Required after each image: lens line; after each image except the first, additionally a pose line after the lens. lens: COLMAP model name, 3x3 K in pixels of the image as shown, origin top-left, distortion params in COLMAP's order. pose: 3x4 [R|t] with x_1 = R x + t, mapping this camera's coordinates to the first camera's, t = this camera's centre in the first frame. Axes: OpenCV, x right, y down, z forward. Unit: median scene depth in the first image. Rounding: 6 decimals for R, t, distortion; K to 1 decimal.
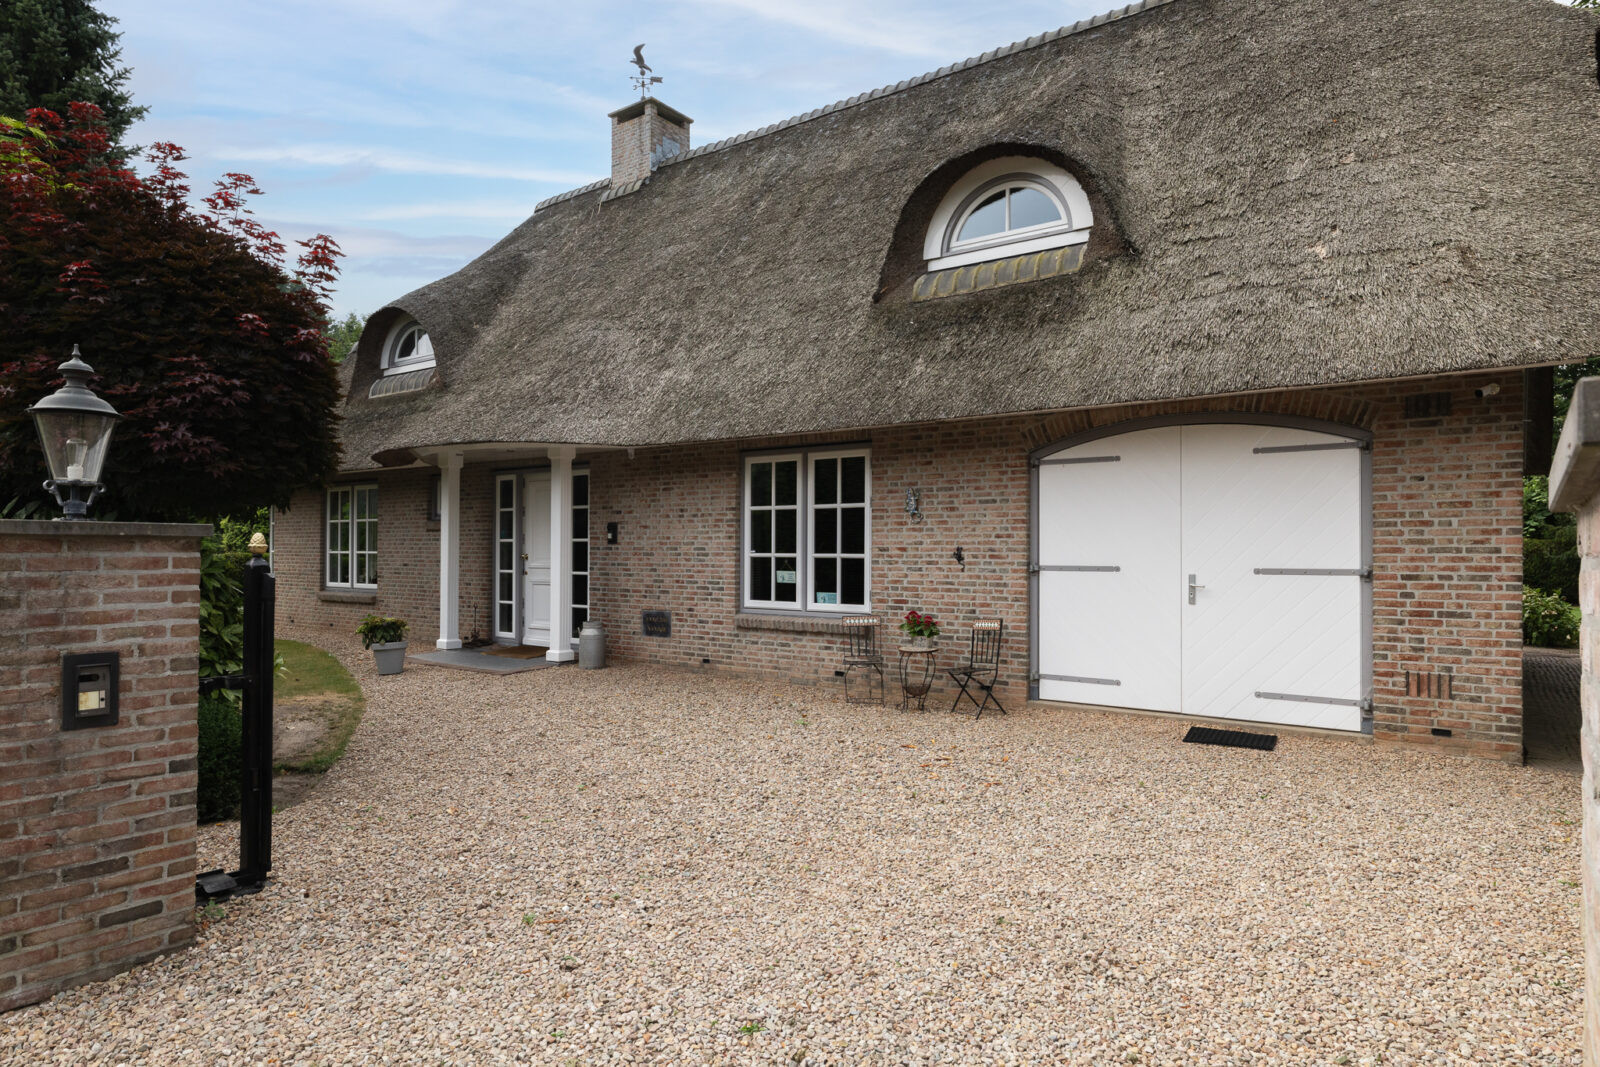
lens RADIAL K [[958.3, 0, 800.0], [0, 958.3, 533.5], [0, 0, 1]] dist [0.003465, 0.000543]
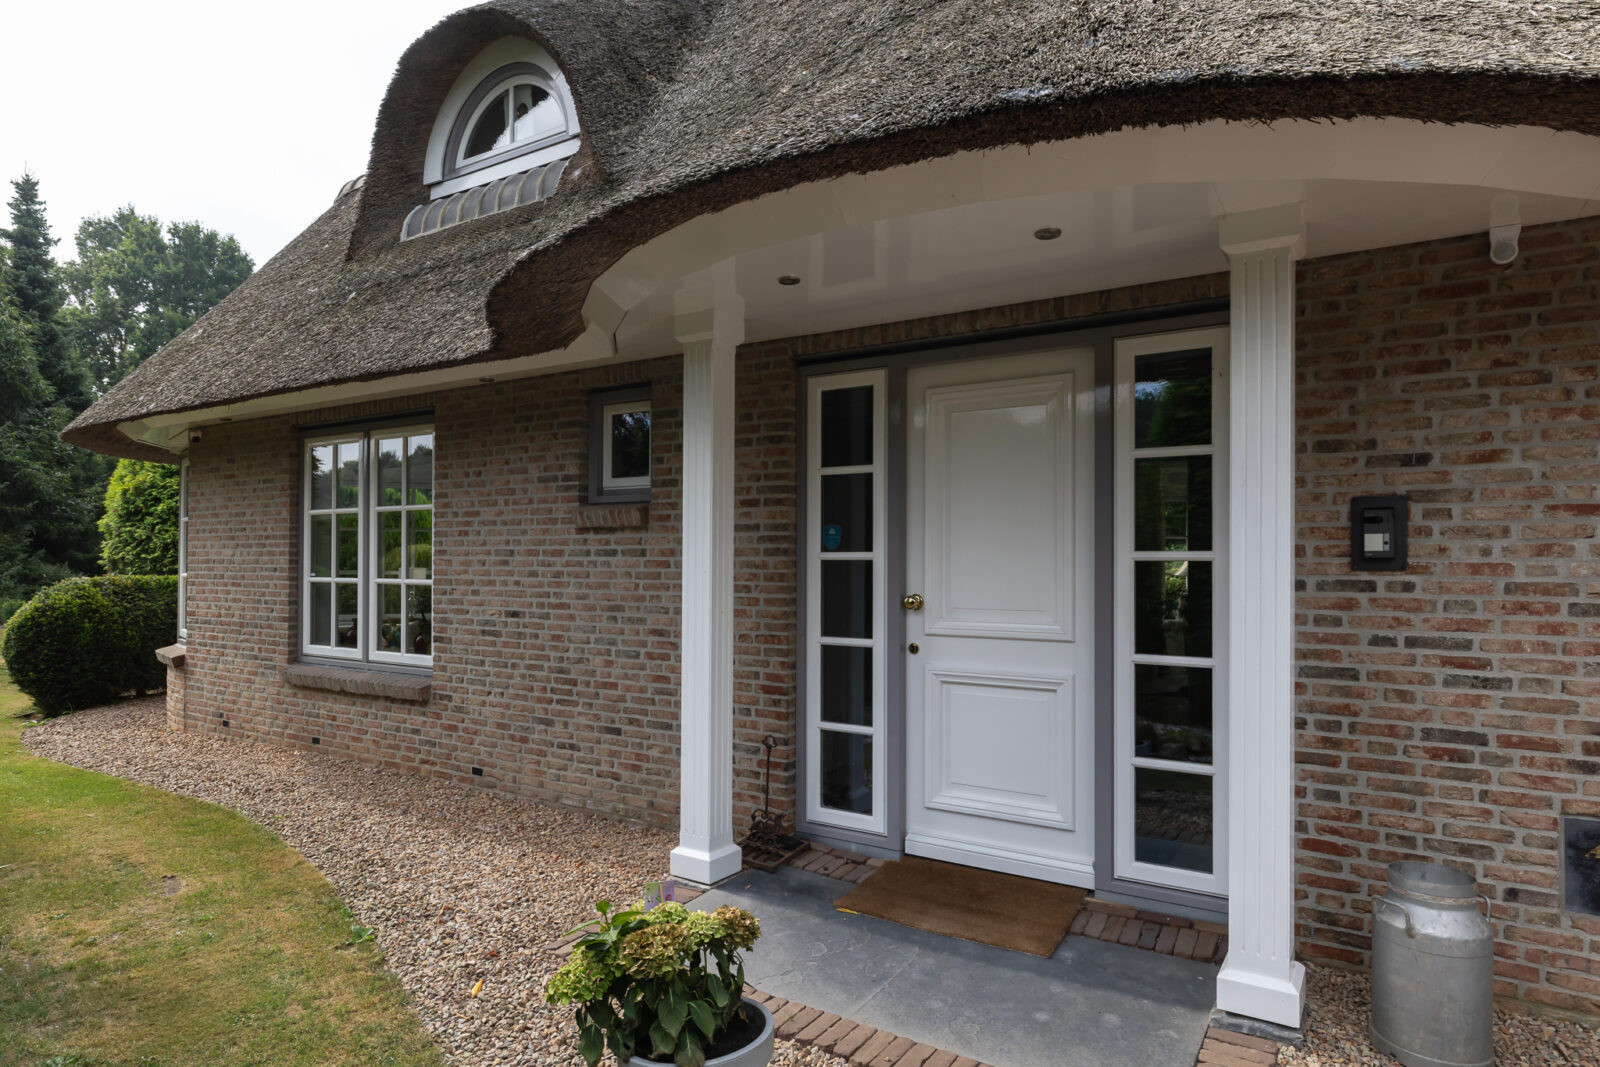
lens RADIAL K [[954.8, 0, 799.9], [0, 954.8, 552.7], [0, 0, 1]] dist [0.002587, 0.000476]
pose [[0.998326, 0.003671, 0.057716, -0.662847], [-0.003982, 0.999978, 0.005278, 0.007987], [-0.057695, -0.005499, 0.998319, 1.241488]]
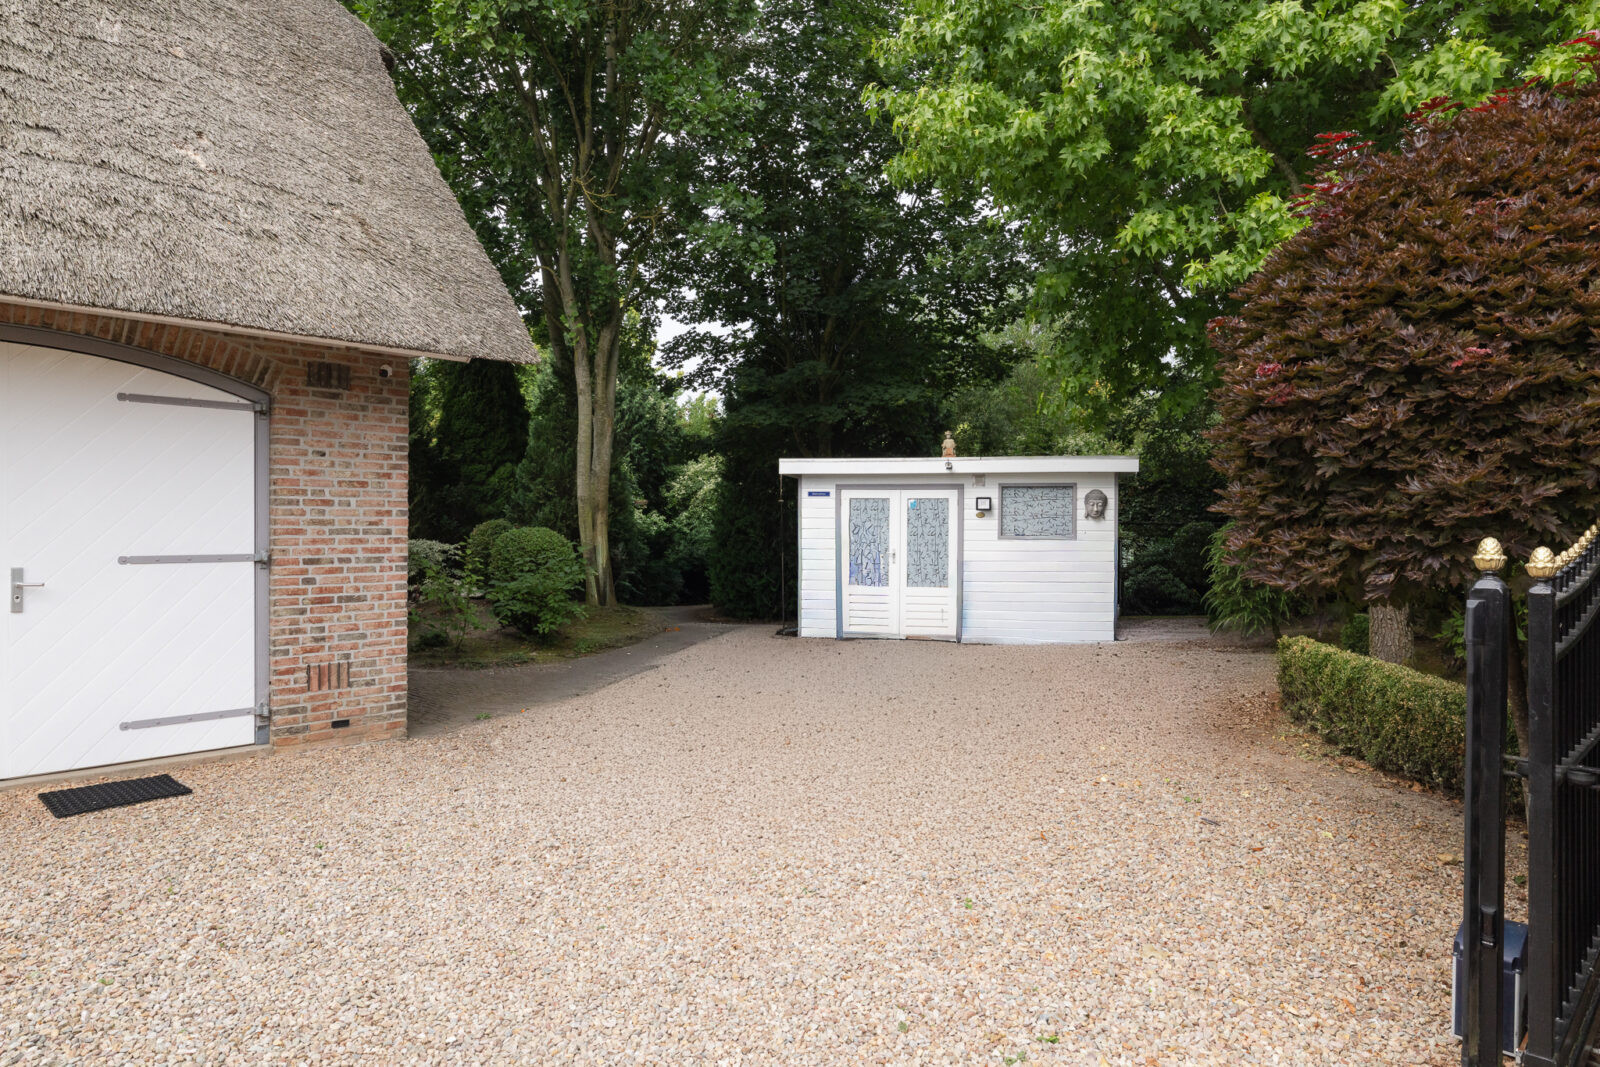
lens RADIAL K [[958.3, 0, 800.0], [0, 958.3, 533.5], [0, 0, 1]] dist [0.003465, 0.000543]
pose [[0.127899, -0.006194, 0.991768, -0.207790], [-0.021050, 0.999738, 0.008959, 0.001267], [-0.991564, -0.022023, 0.127735, 0.424523]]
